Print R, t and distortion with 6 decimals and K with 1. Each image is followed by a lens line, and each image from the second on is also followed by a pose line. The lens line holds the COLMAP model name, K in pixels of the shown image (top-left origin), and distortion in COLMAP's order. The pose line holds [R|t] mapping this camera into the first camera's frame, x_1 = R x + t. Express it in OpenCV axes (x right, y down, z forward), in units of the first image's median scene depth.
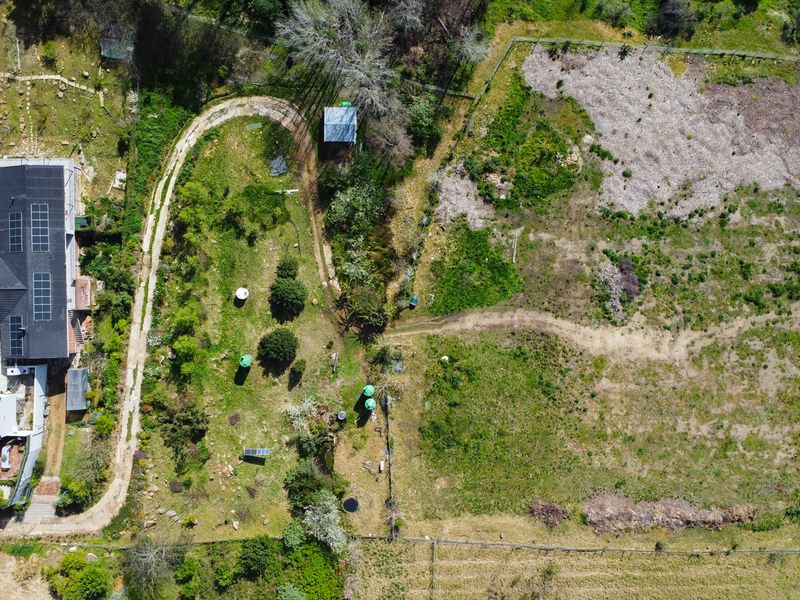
lens RADIAL K [[772.8, 0, 400.0], [0, 772.8, 300.0], [0, 0, 1]] dist [-0.013858, -0.043157]
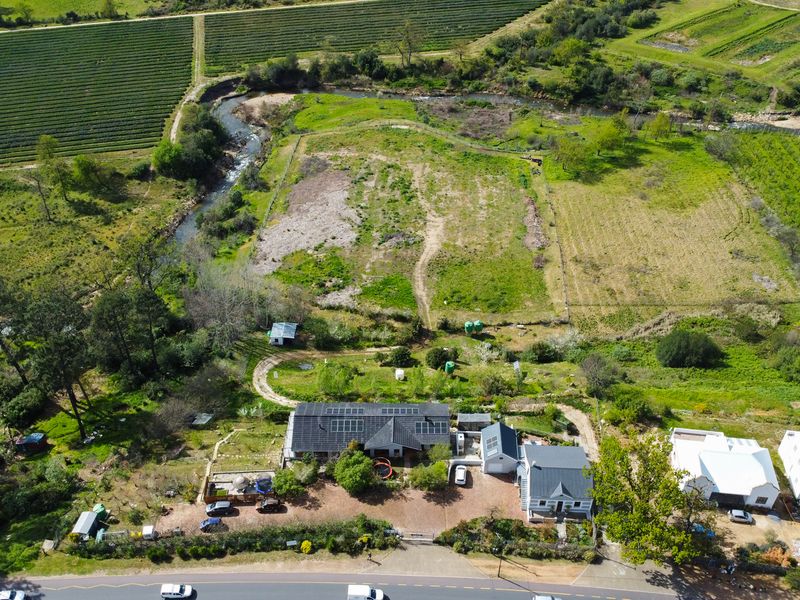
lens RADIAL K [[772.8, 0, 400.0], [0, 772.8, 300.0], [0, 0, 1]] dist [-0.013858, -0.043157]
pose [[0.022717, -0.622045, 0.782652, -1.191627], [0.999736, 0.016746, -0.015708, 0.011210], [-0.003336, 0.782803, 0.622261, 0.062238]]
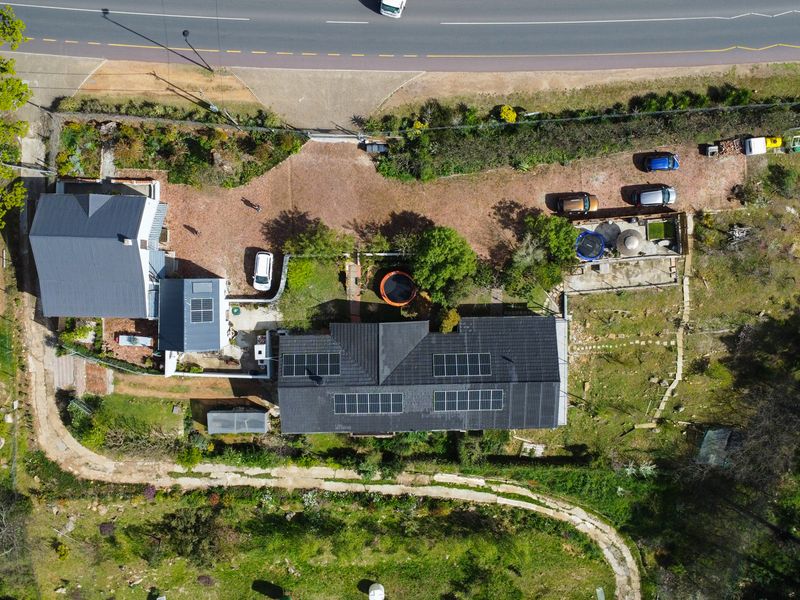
lens RADIAL K [[772.8, 0, 400.0], [0, 772.8, 300.0], [0, 0, 1]] dist [-0.013858, -0.043157]
pose [[-0.002303, 0.999500, 0.031538, -0.514534], [-0.999904, -0.001871, -0.013703, -0.020380], [-0.013637, -0.031567, 0.999409, 0.276237]]
